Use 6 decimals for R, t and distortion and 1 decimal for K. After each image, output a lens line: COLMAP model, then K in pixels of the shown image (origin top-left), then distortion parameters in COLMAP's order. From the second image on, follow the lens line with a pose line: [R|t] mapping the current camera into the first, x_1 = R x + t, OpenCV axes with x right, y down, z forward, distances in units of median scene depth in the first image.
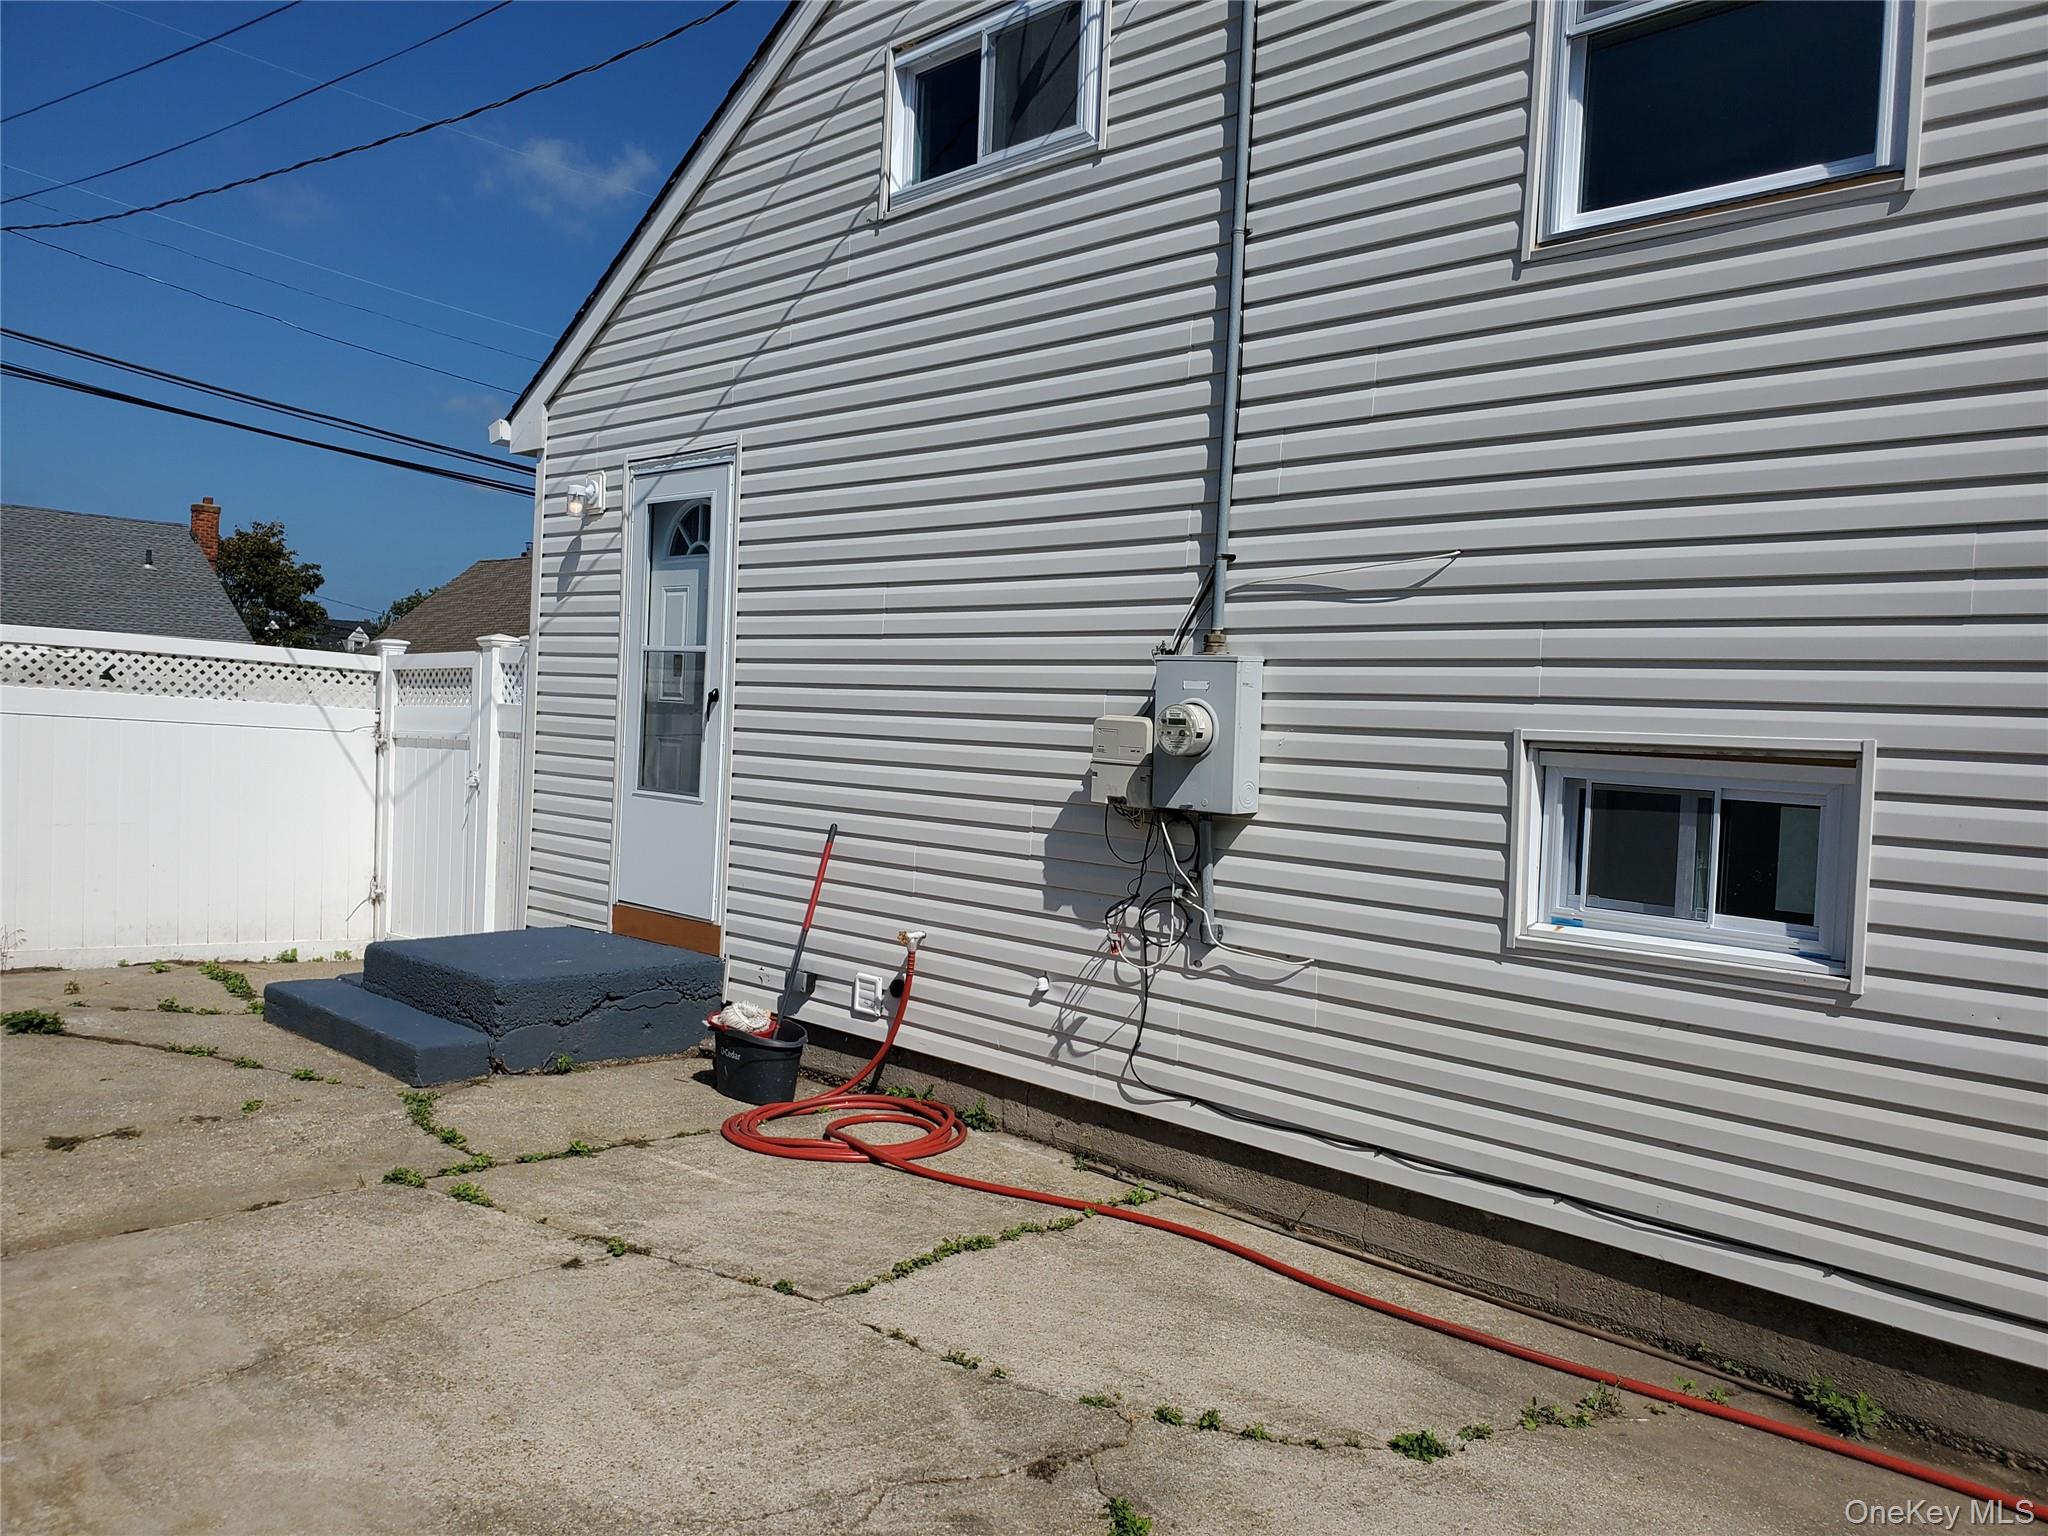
lens RADIAL K [[1606.8, 0, 1024.0], [0, 1606.8, 768.0], [0, 0, 1]] dist [0.048000, -0.008779]
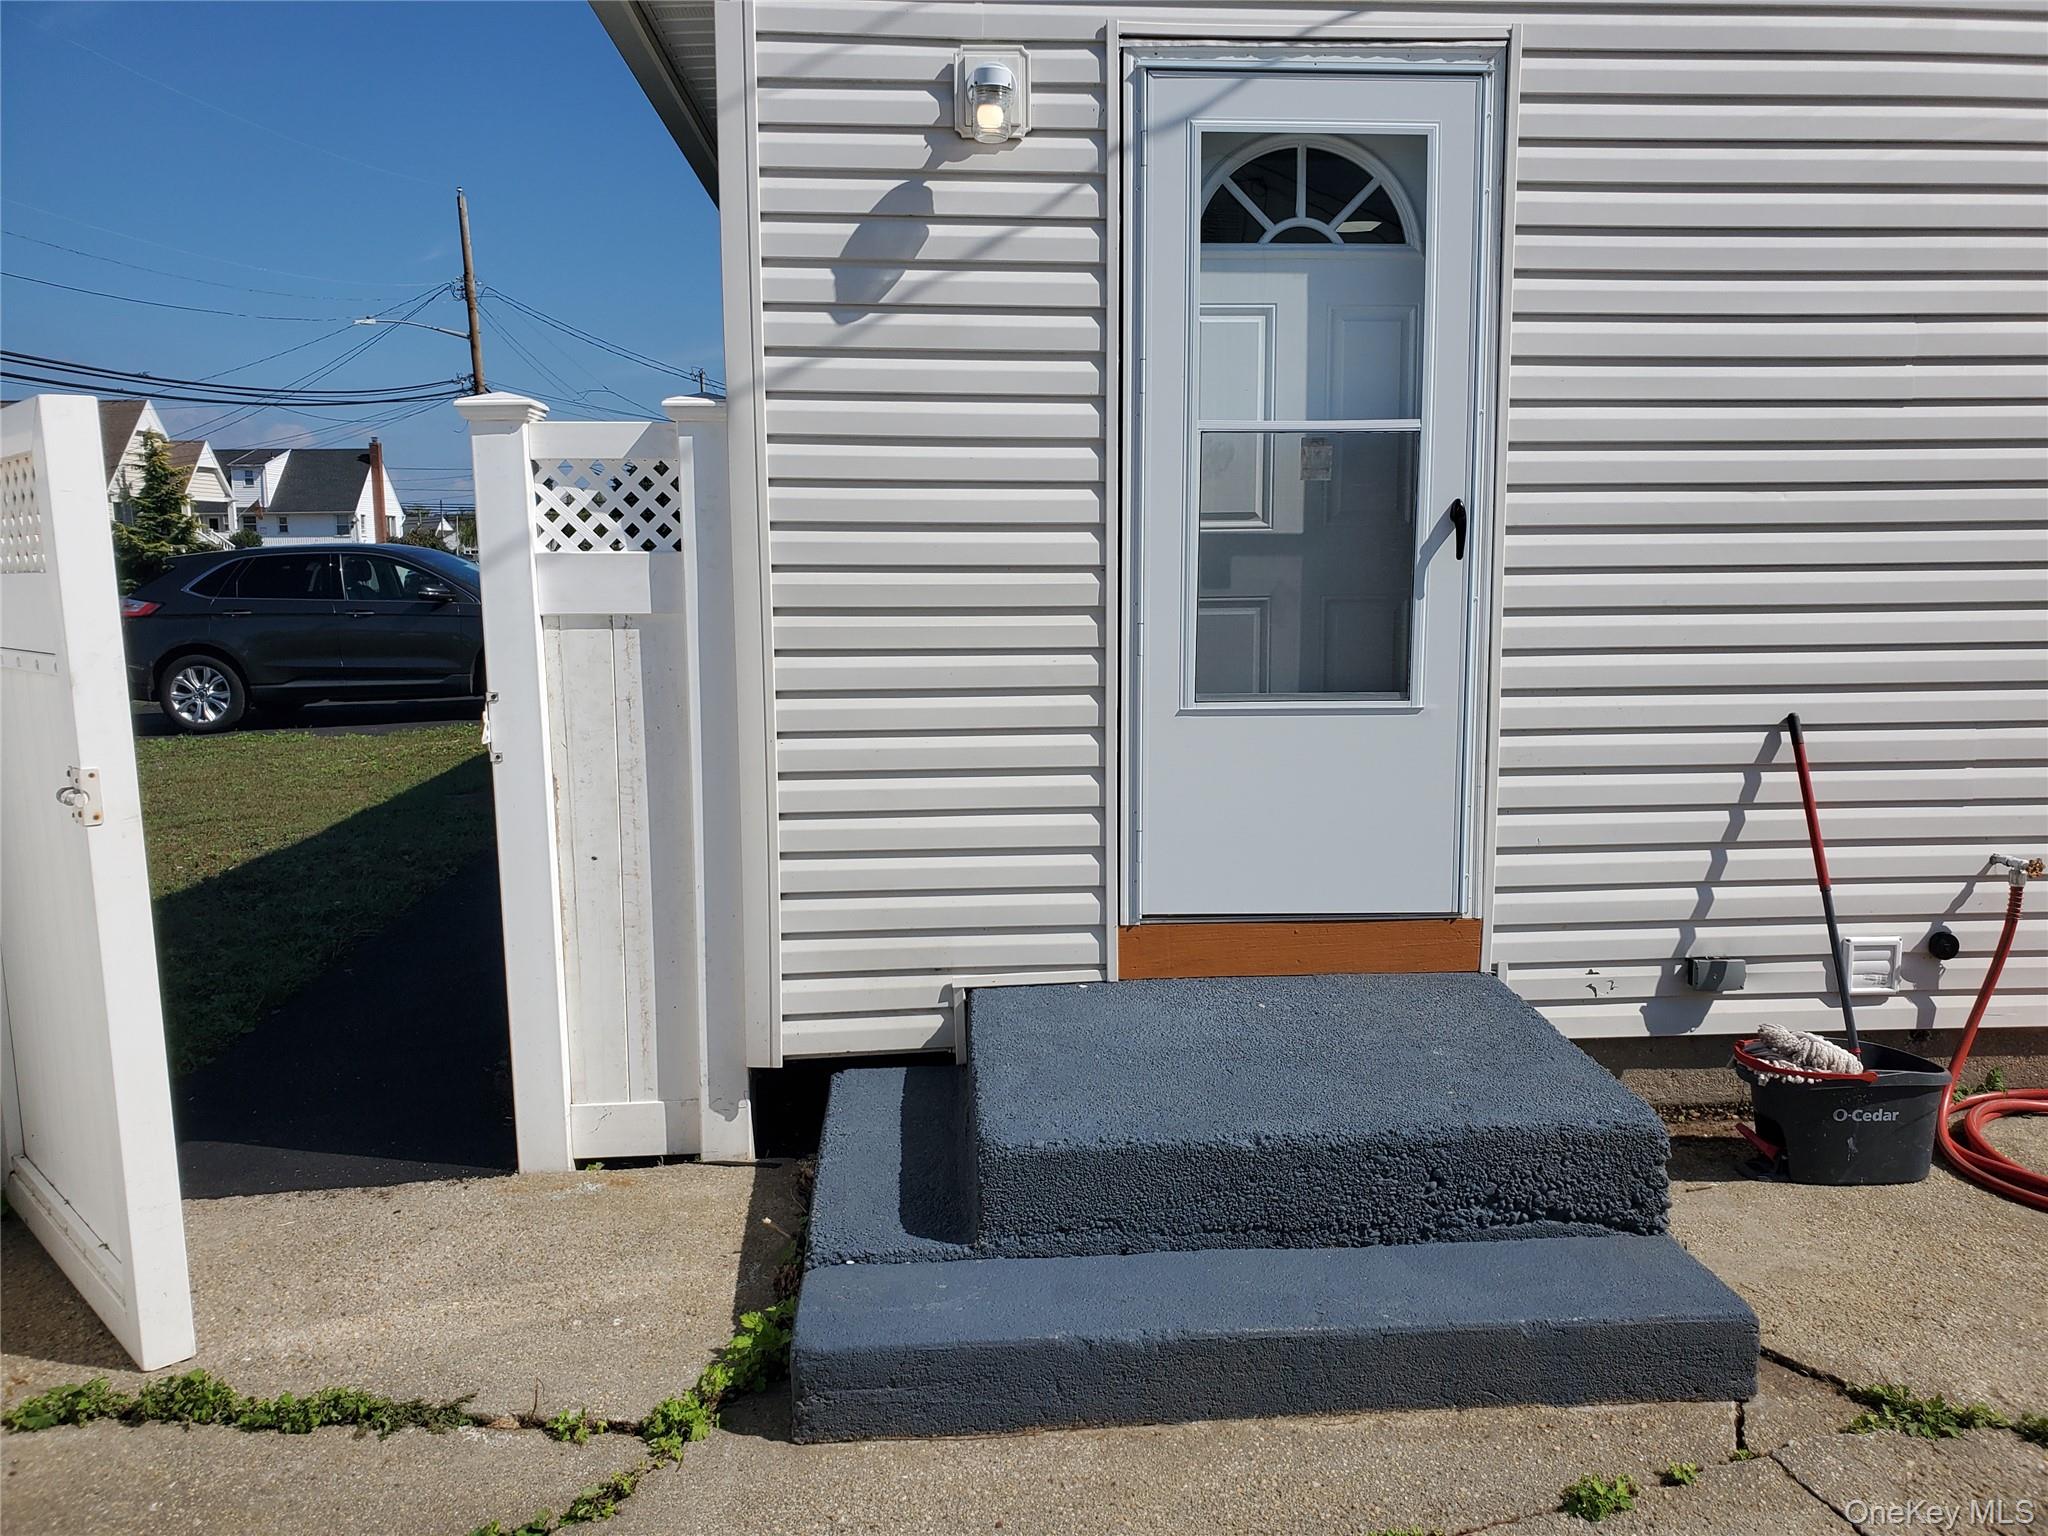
lens RADIAL K [[1606.8, 0, 1024.0], [0, 1606.8, 768.0], [0, 0, 1]] dist [0.048000, -0.008779]
pose [[0.641729, -0.144699, 0.753157, -0.713128], [0.053833, 0.988117, 0.143971, -0.046379], [-0.765040, -0.051846, 0.641893, 0.748661]]
